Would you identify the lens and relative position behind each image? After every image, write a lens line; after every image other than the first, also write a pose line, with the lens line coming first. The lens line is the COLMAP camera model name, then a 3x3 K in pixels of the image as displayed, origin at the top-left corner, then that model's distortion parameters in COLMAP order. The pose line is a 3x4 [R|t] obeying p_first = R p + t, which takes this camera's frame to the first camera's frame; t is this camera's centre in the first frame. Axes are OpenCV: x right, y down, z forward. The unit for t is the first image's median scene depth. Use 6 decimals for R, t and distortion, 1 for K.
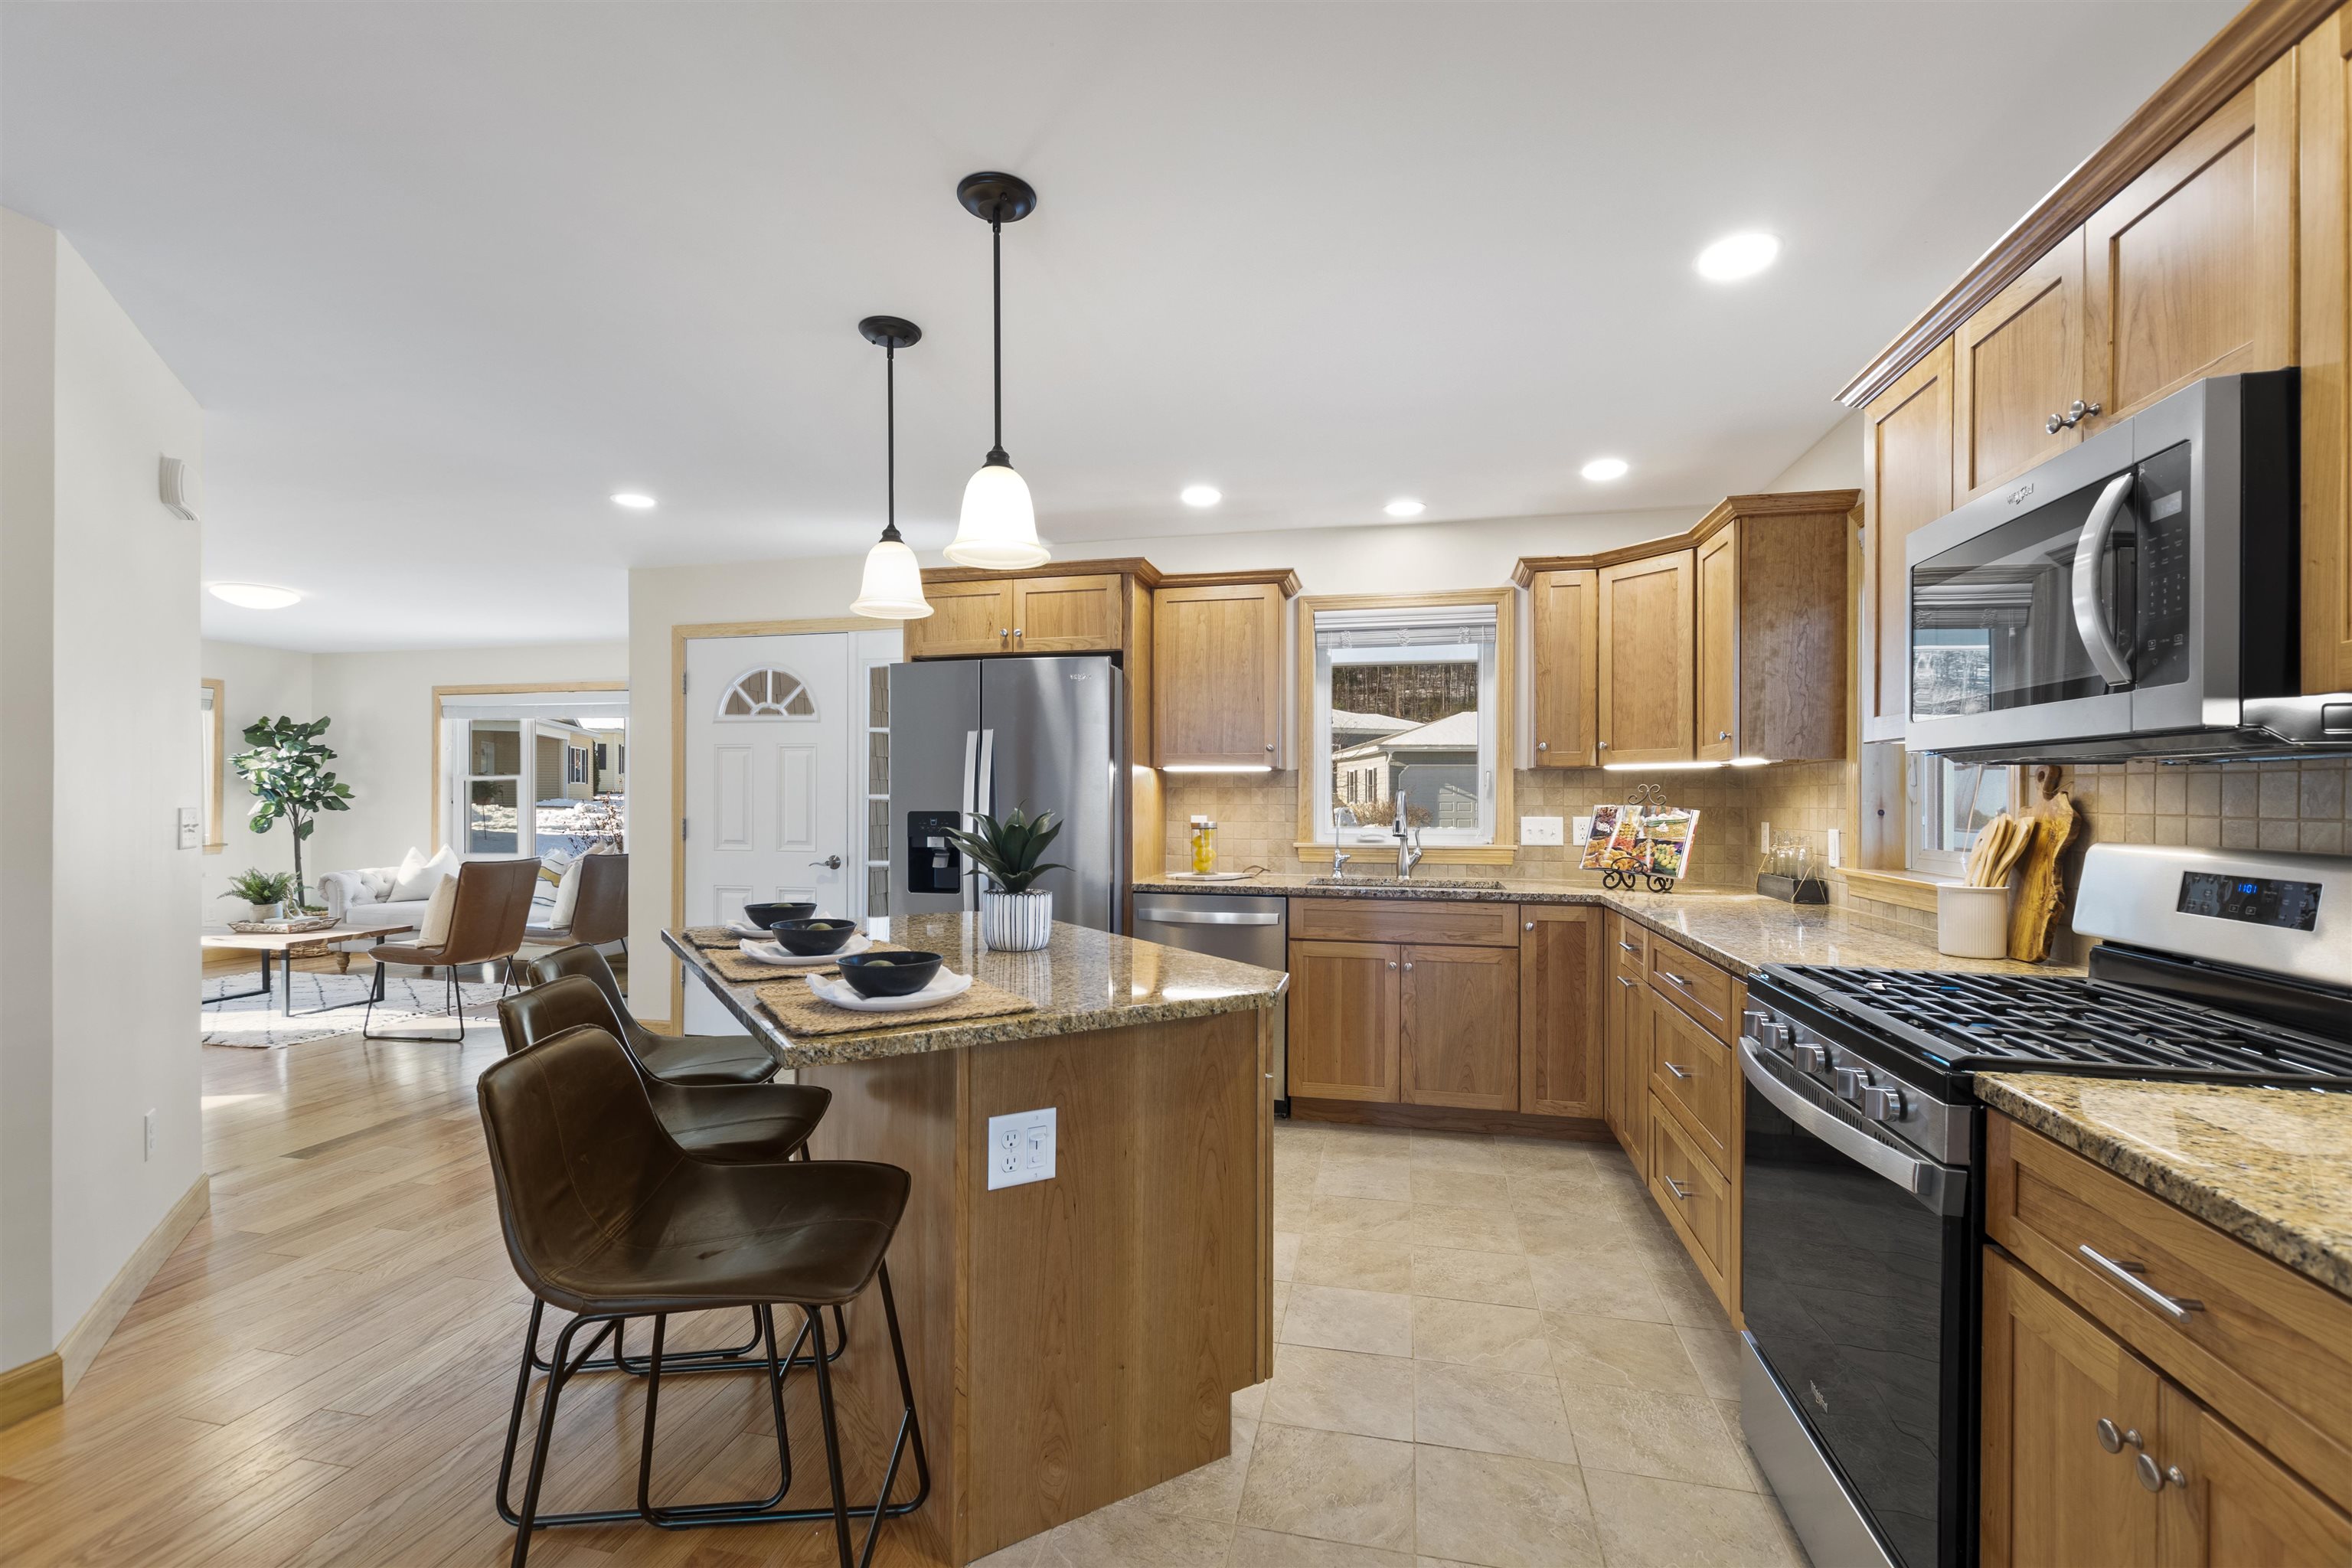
lens RADIAL K [[1027.8, 0, 1173.9], [0, 1027.8, 788.5], [0, 0, 1]] dist [0.002424, 0.000240]
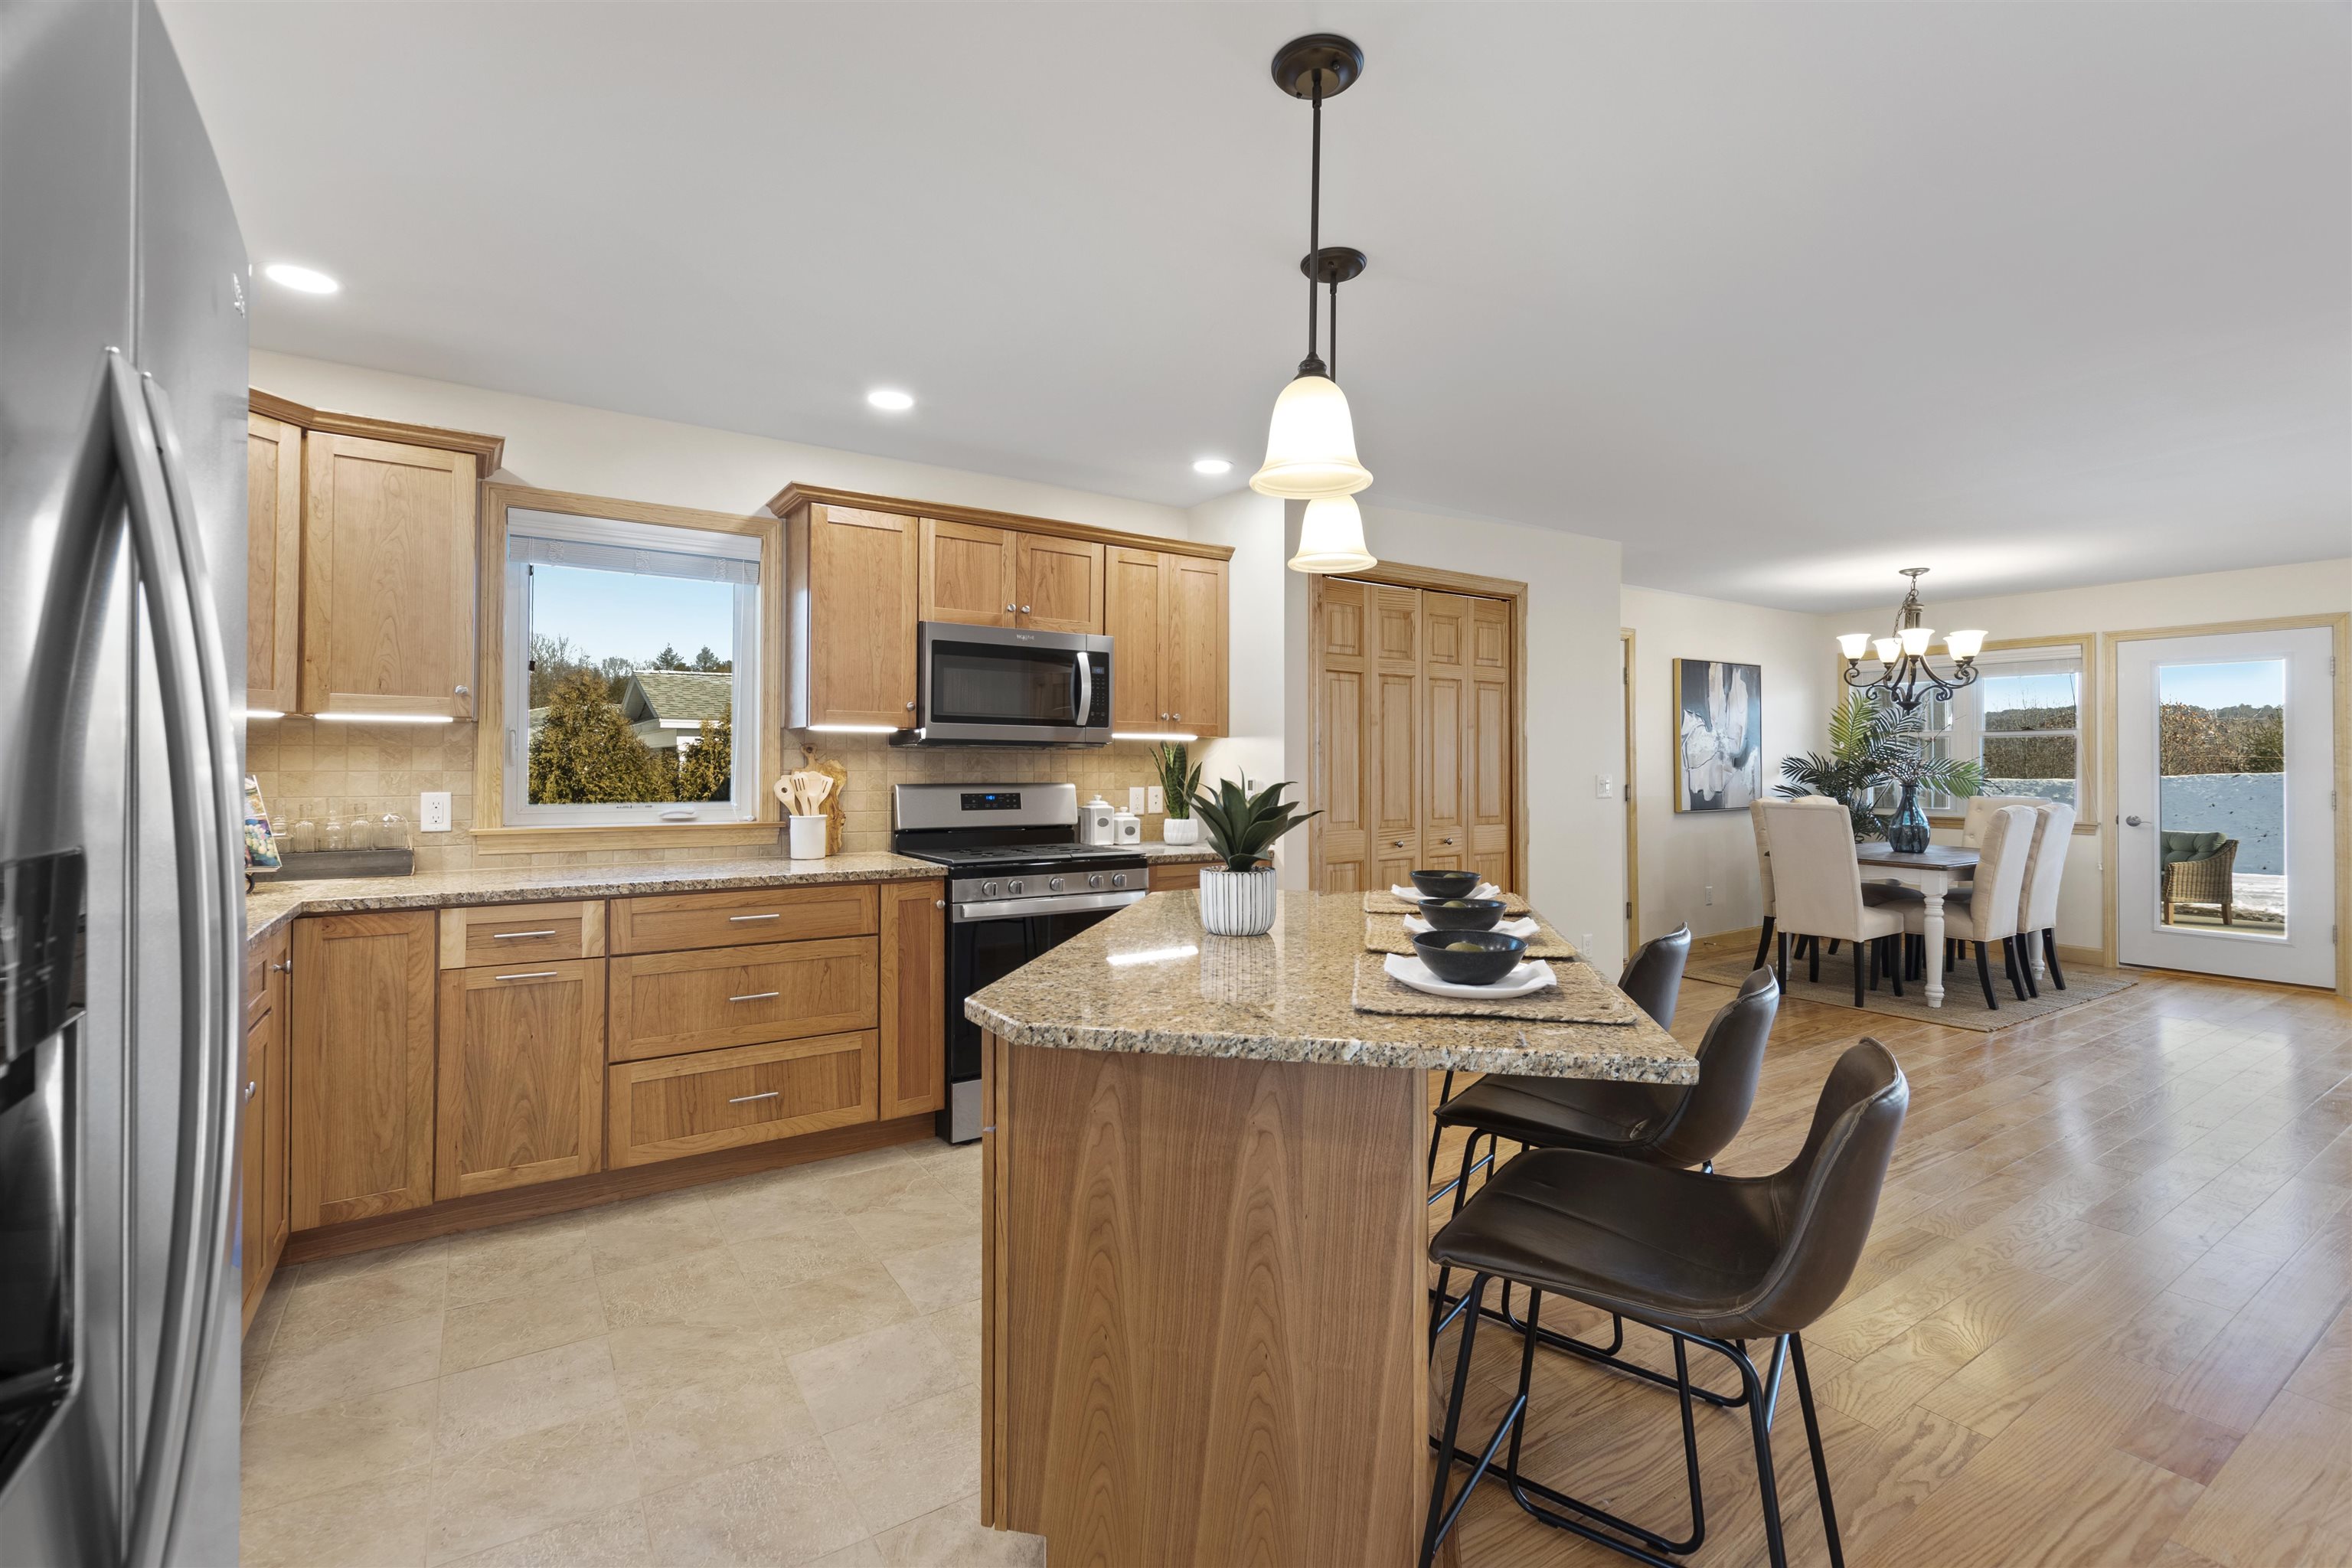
lens RADIAL K [[1027.8, 0, 1173.7], [0, 1027.8, 762.7], [0, 0, 1]] dist [0.002424, 0.000240]
pose [[-0.725665, -0.006527, 0.688018, -0.561048], [-0.014408, 0.999880, -0.005711, 0.009137], [-0.687898, -0.014057, -0.725672, 1.310434]]
